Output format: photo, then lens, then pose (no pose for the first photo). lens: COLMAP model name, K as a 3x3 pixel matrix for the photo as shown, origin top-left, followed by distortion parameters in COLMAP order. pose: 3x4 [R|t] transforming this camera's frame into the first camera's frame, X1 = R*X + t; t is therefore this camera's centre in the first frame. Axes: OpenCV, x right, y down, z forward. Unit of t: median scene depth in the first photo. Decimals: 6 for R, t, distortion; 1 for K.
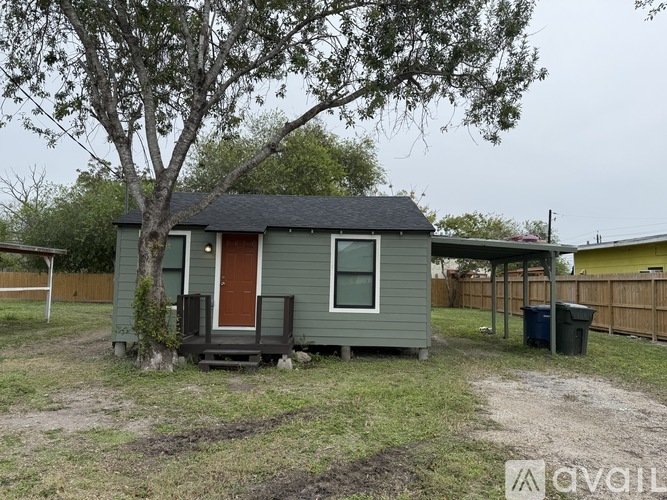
lens RADIAL K [[475.7, 0, 335.6], [0, 475.7, 249.6], [0, 0, 1]] dist [0.054308, -0.002273]
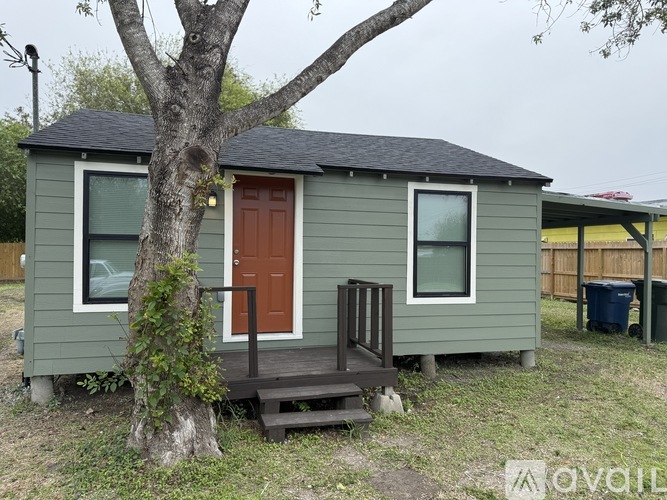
lens RADIAL K [[475.7, 0, 331.3], [0, 475.7, 249.4], [0, 0, 1]] dist [0.054308, -0.002273]
pose [[0.964471, -0.006866, 0.264099, -0.279367], [-0.010913, 0.997774, 0.065793, 0.016577], [-0.263963, -0.066338, 0.962249, 0.412940]]
